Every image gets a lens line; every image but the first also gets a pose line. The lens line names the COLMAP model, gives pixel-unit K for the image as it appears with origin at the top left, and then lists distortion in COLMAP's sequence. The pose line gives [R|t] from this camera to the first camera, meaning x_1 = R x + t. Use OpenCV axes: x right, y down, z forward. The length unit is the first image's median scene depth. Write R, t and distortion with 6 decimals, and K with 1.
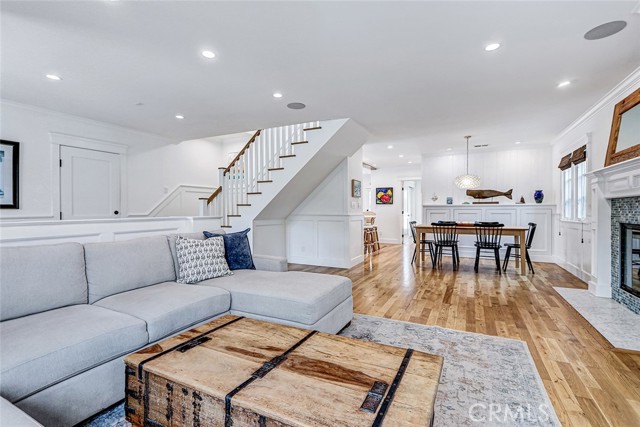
lens RADIAL K [[294.5, 0, 305.6], [0, 294.5, 211.5], [0, 0, 1]] dist [-0.000531, -0.000169]
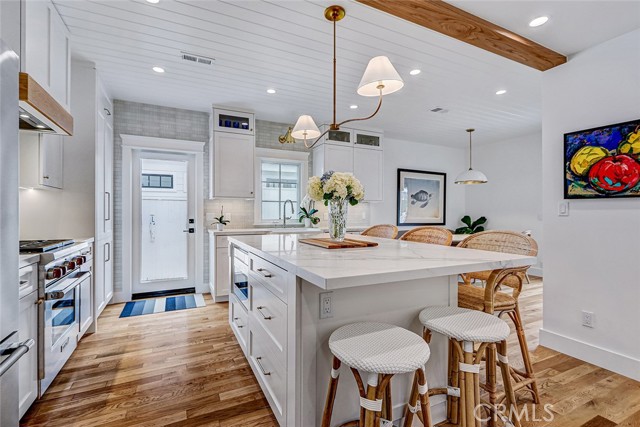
lens RADIAL K [[294.5, 0, 315.4], [0, 294.5, 212.3], [0, 0, 1]] dist [-0.000531, -0.000169]
pose [[0.813239, 0.002207, -0.581926, 0.310626], [-0.007035, 0.999957, -0.006038, -0.015961], [0.581888, 0.009004, 0.813219, 0.986321]]
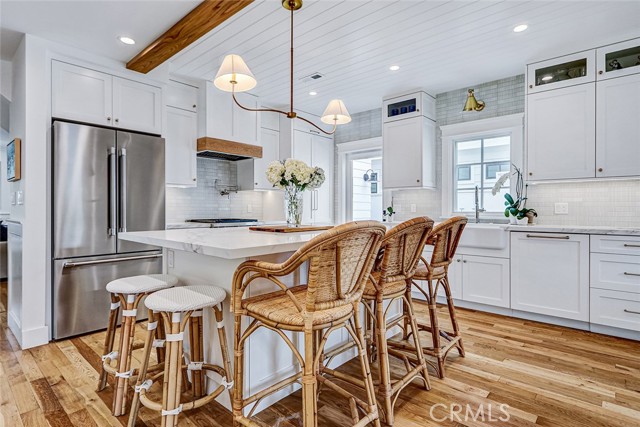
lens RADIAL K [[332.1, 0, 318.7], [0, 332.1, 209.7], [0, 0, 1]] dist [0.002043, -0.000351]
pose [[-0.227444, 0.002432, -0.973788, 0.491629], [-0.005344, 0.999979, 0.003745, -0.006991], [0.973776, 0.006056, -0.227426, 1.372607]]
